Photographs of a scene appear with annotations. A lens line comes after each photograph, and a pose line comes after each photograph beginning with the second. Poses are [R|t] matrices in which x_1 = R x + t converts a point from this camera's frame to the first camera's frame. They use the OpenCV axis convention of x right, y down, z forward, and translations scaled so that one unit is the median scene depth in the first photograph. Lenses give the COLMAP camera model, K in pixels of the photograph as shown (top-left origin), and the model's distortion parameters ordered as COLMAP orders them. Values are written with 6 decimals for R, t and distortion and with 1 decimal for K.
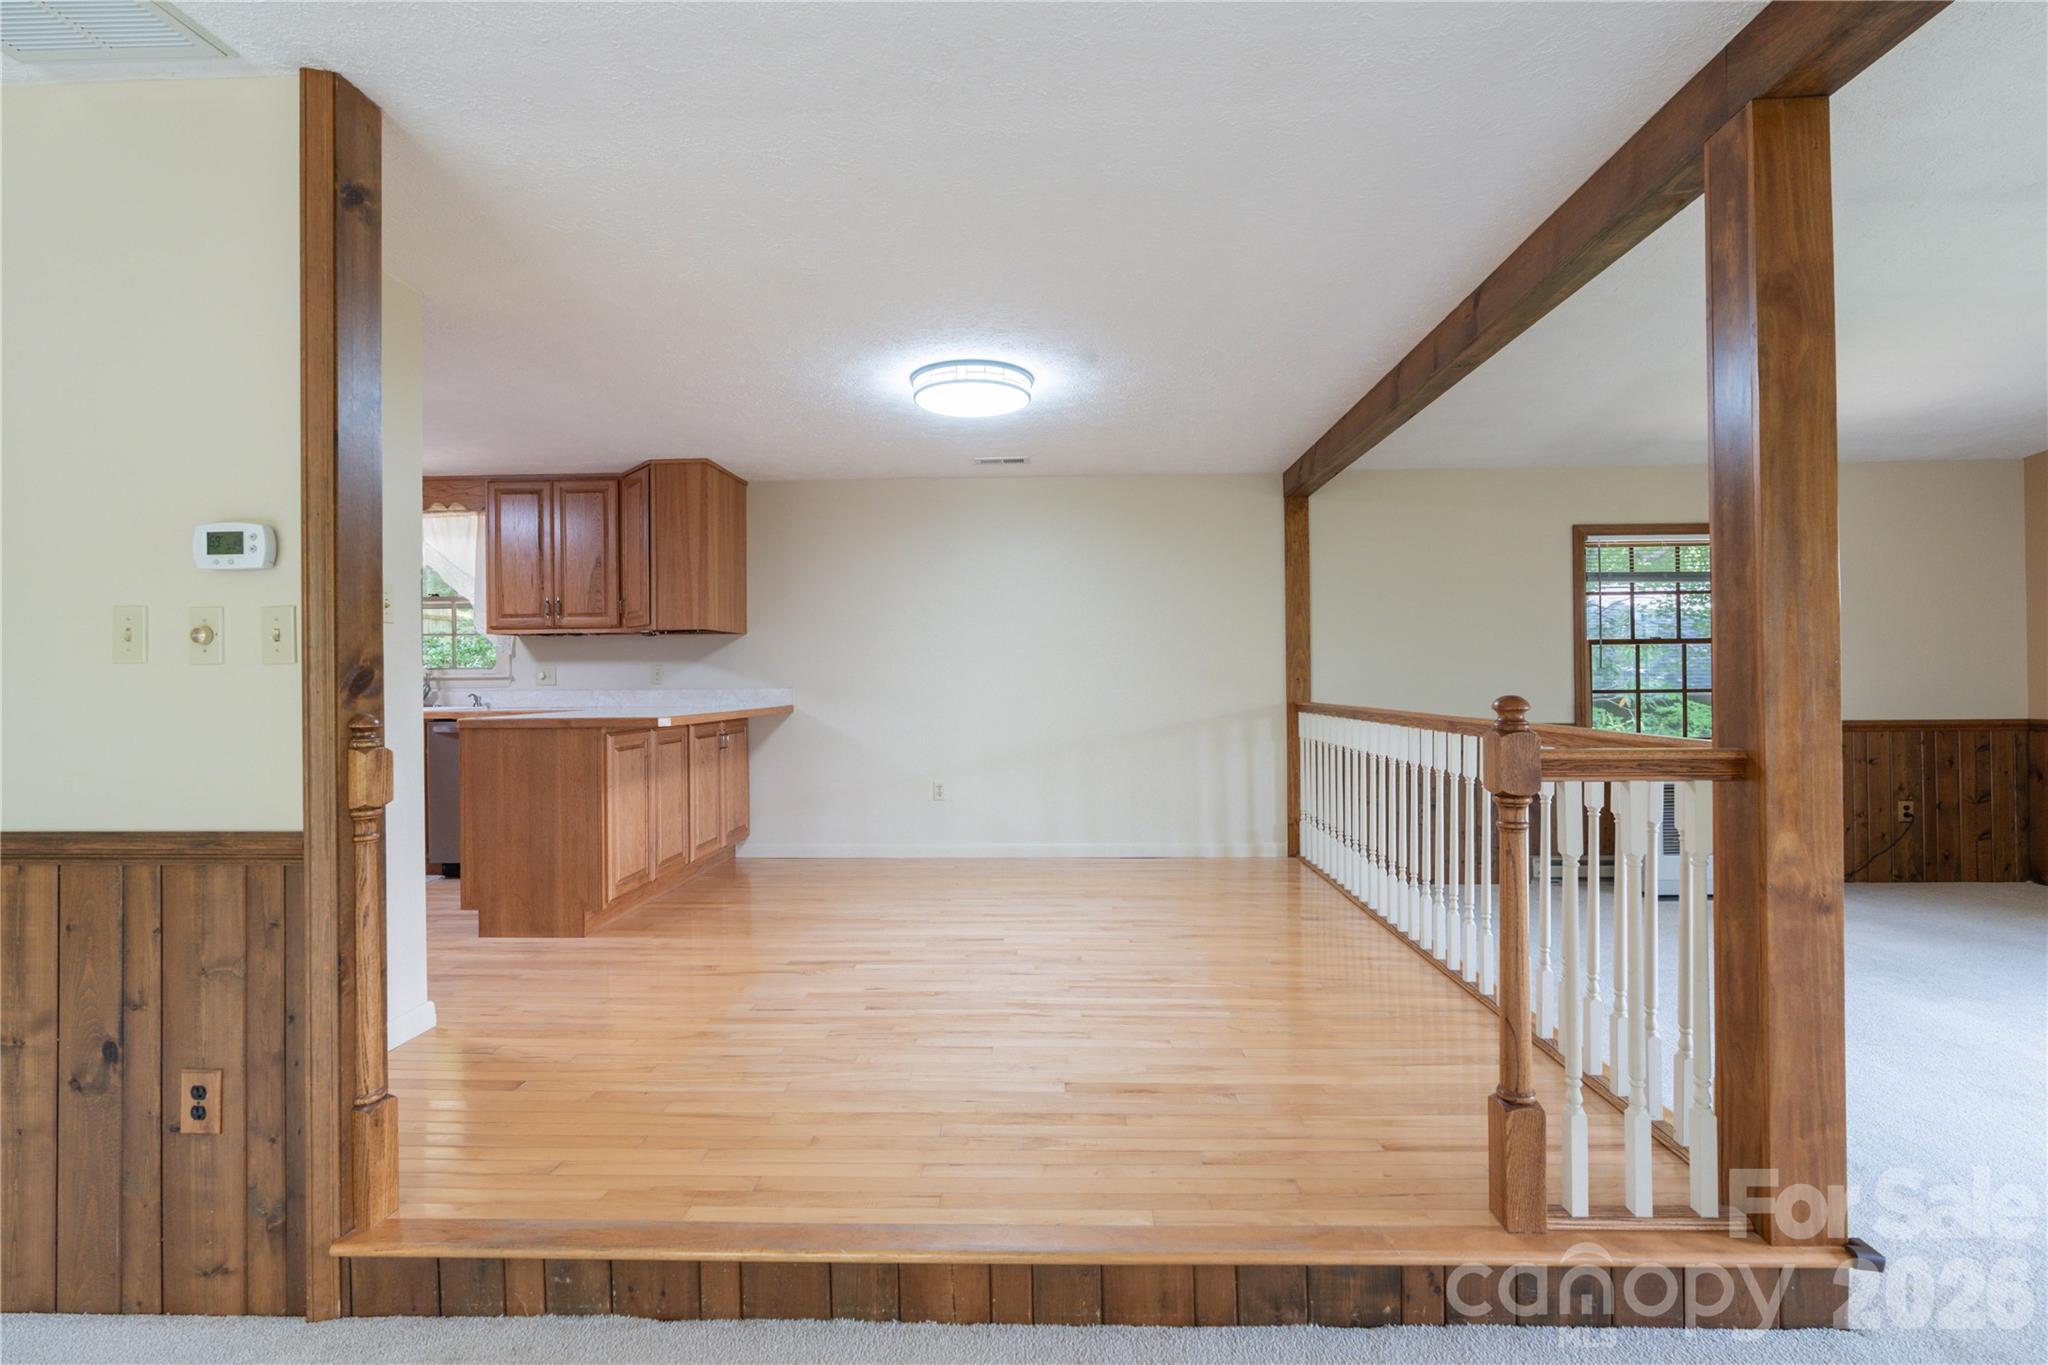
lens RADIAL K [[923.1, 0, 1027.3], [0, 923.1, 677.0], [0, 0, 1]] dist [-0.010237, 0.003963]
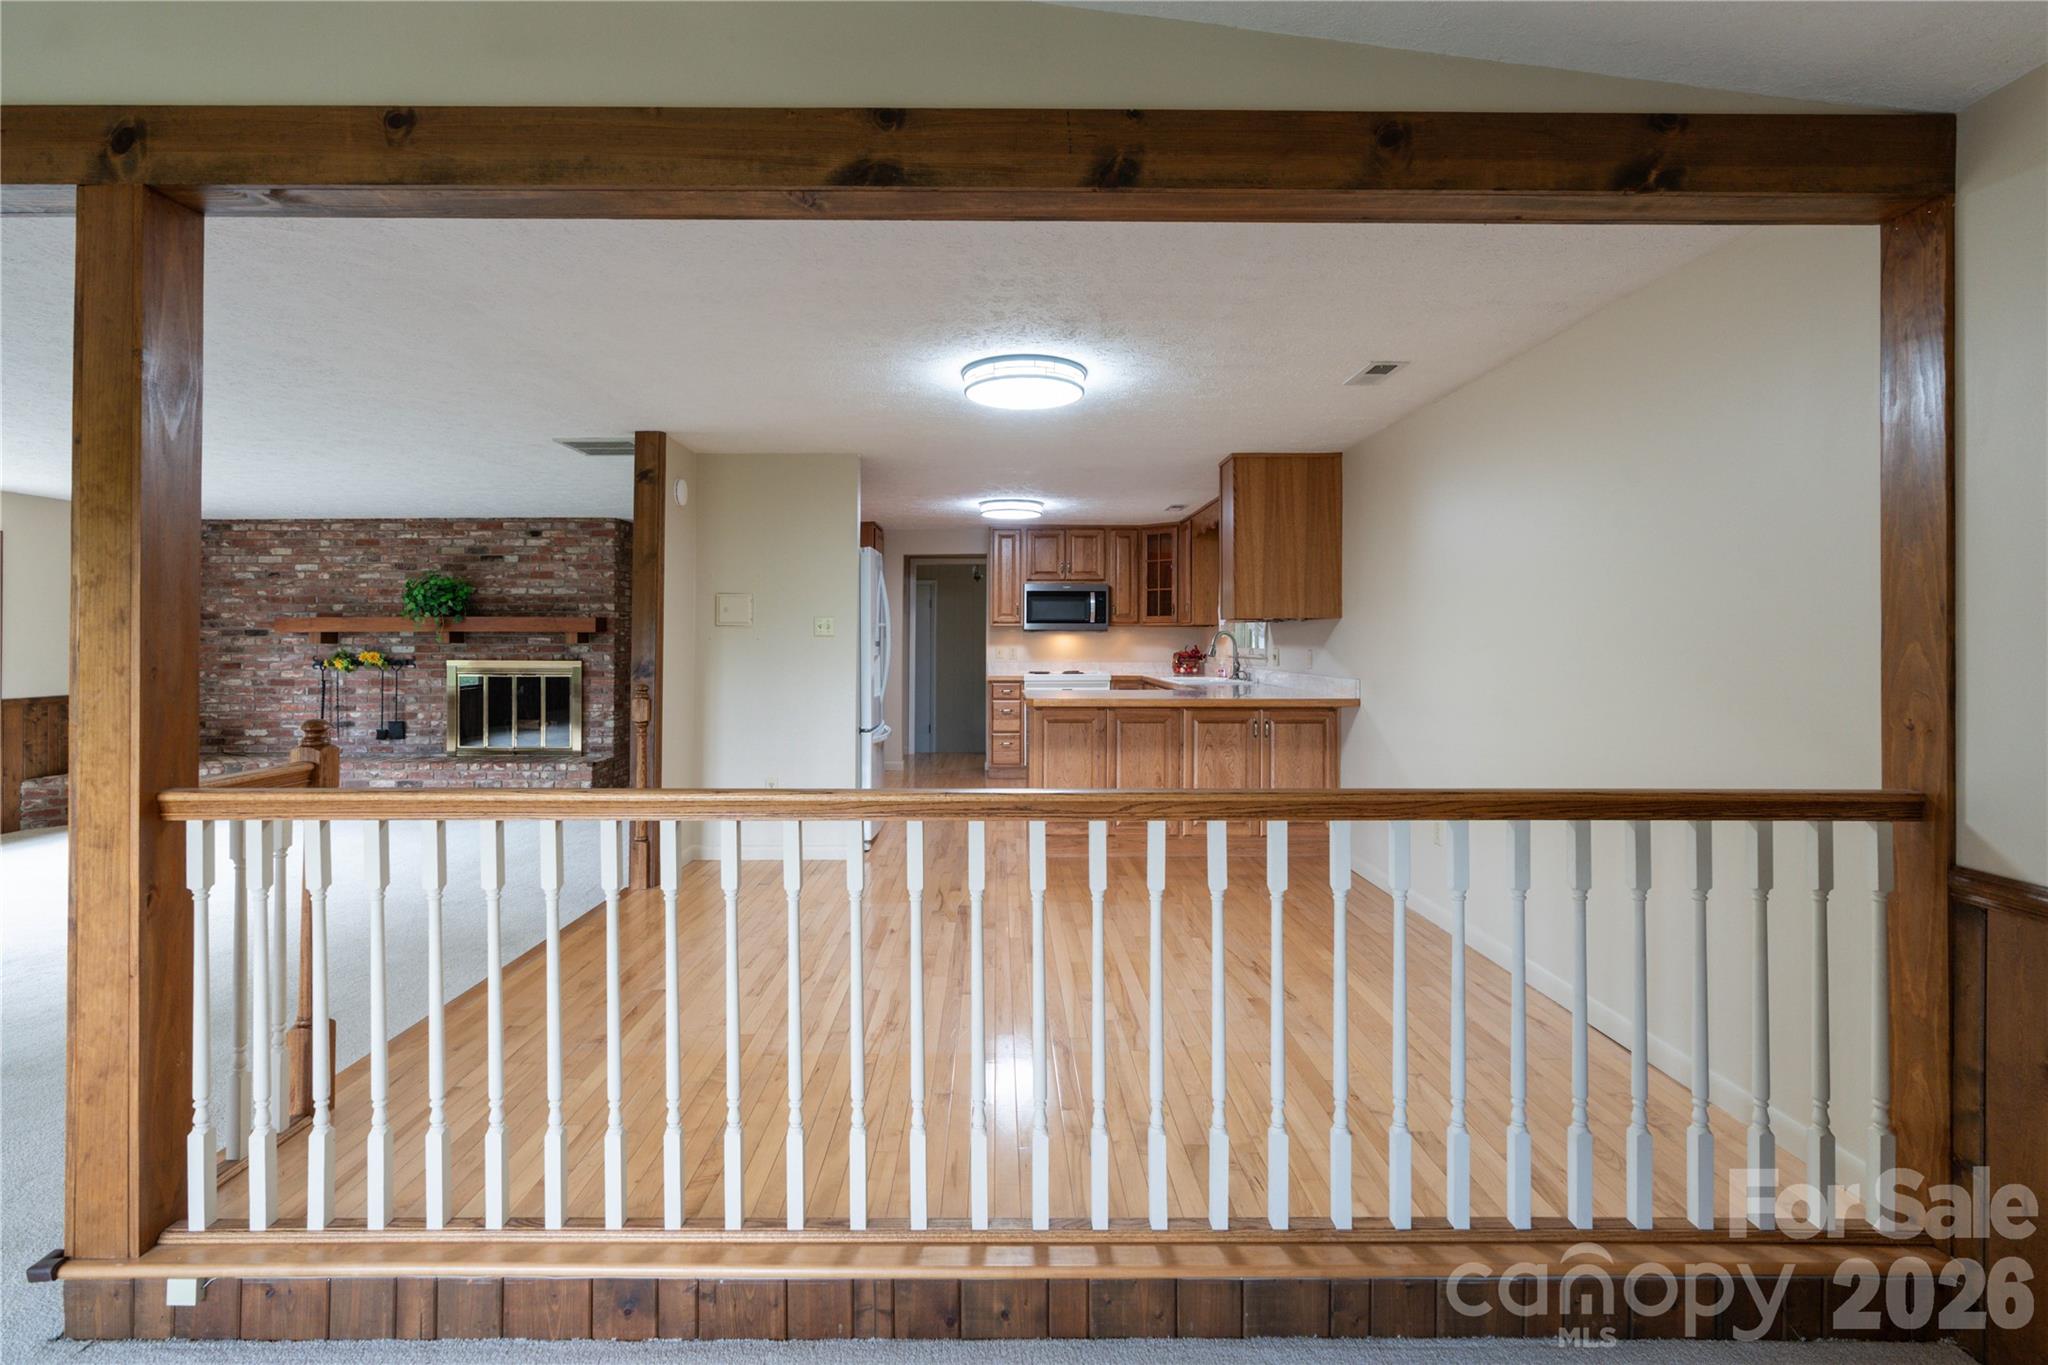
lens RADIAL K [[923.1, 0, 1005.6], [0, 923.1, 635.7], [0, 0, 1]] dist [-0.010237, 0.003963]
pose [[0.047791, 0.005692, -0.998841, 0.633043], [-0.000100, 0.999984, 0.005694, -0.036671], [0.998857, -0.000173, 0.047791, 0.653088]]
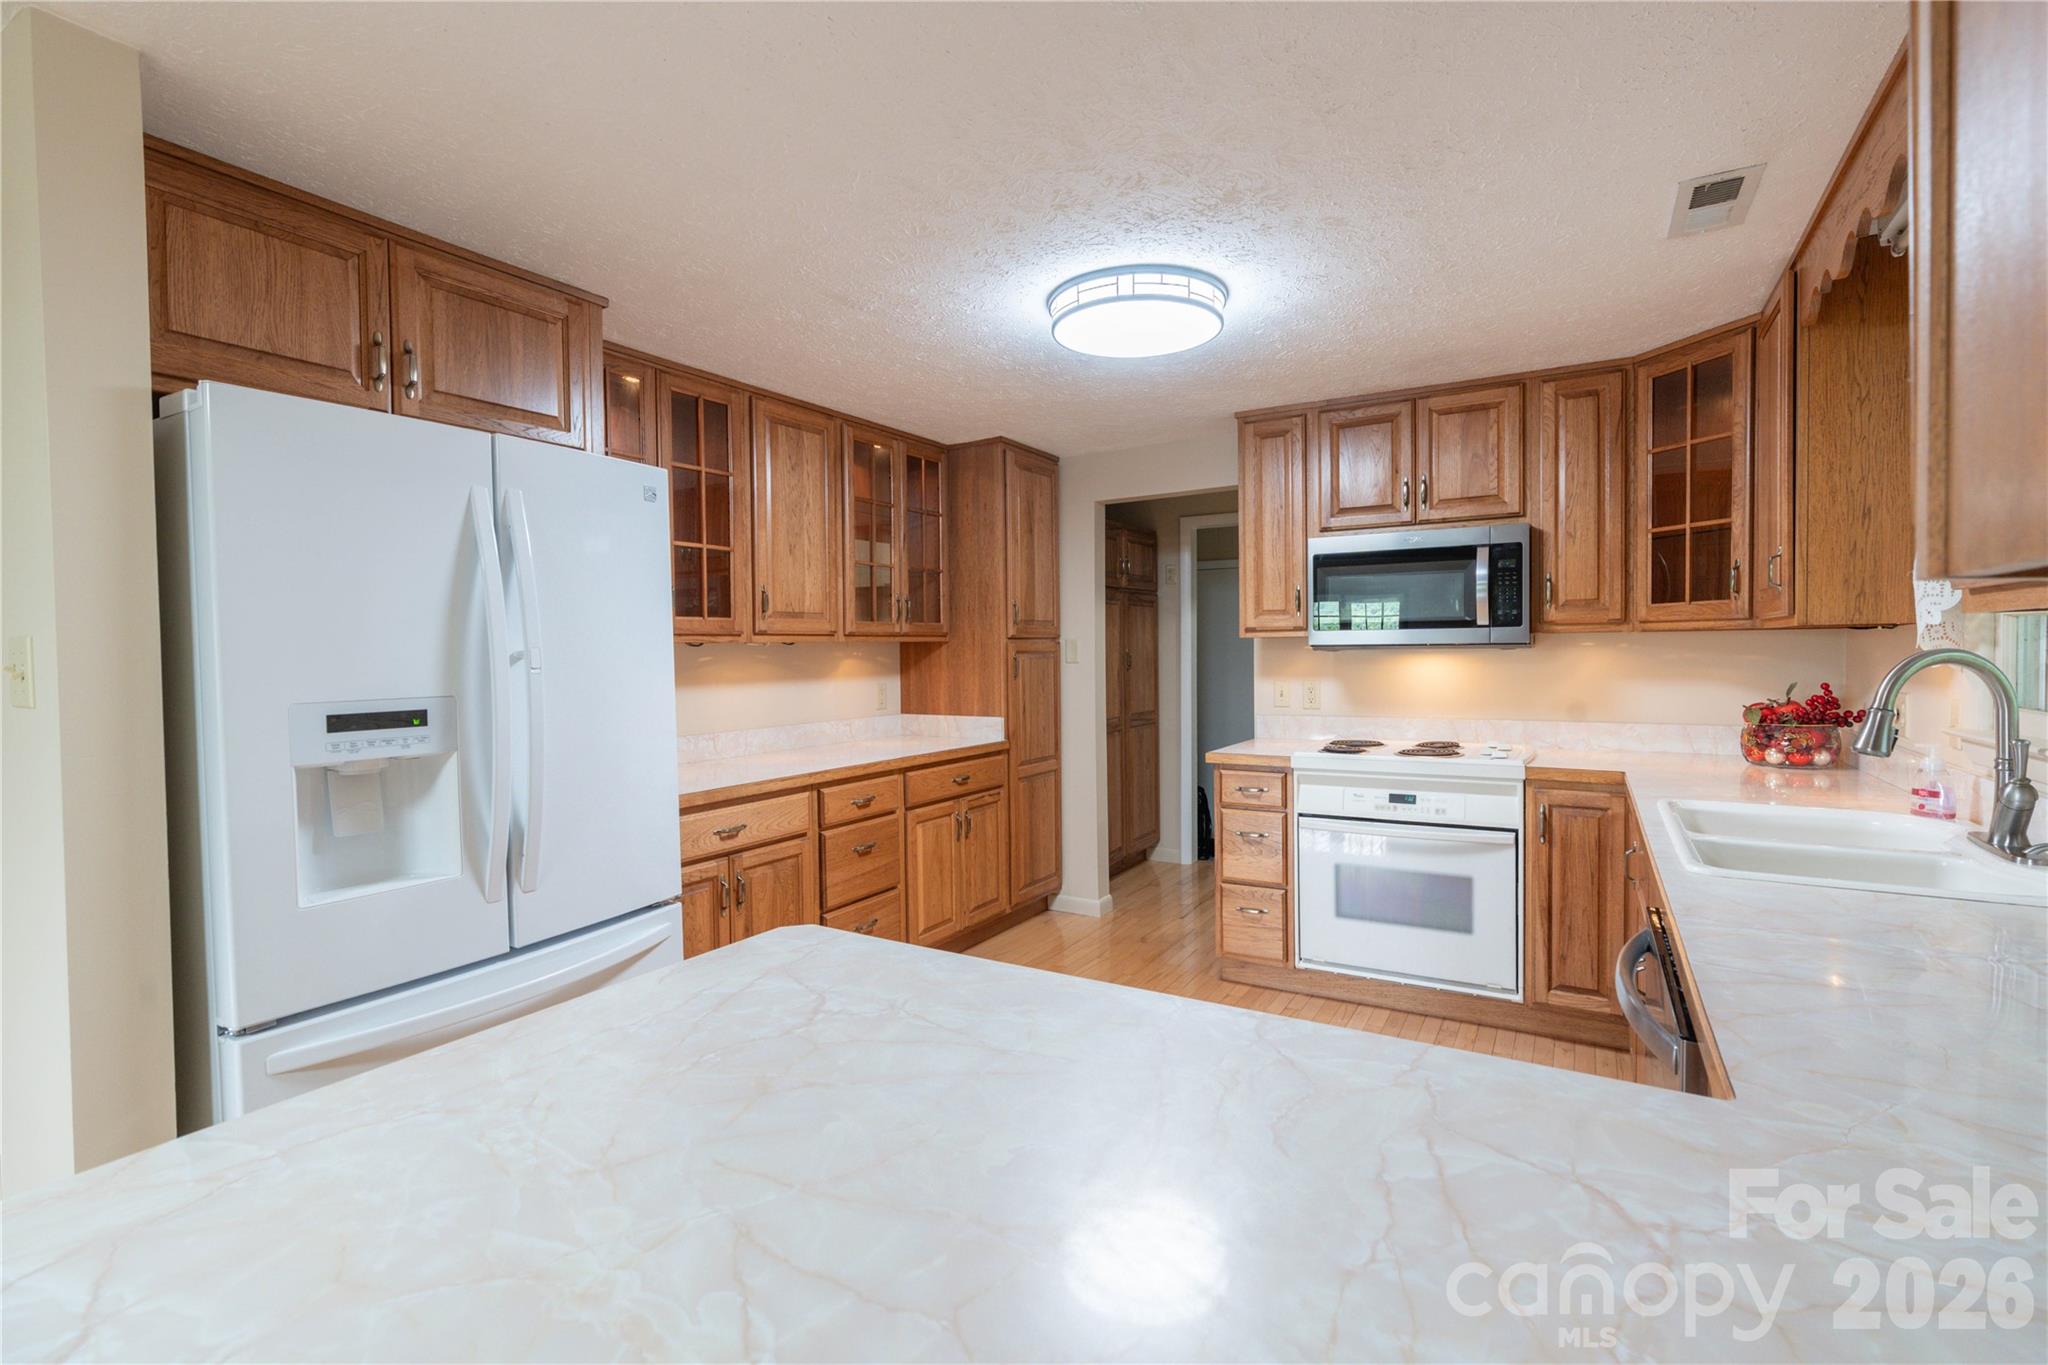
lens RADIAL K [[923.1, 0, 1032.6], [0, 923.1, 675.1], [0, 0, 1]] dist [-0.010237, 0.003963]
pose [[-0.476193, 0.039234, -0.878465, -0.258979], [0.018313, 0.999230, 0.034701, -0.043794], [0.879150, 0.000437, -0.476545, 0.905951]]
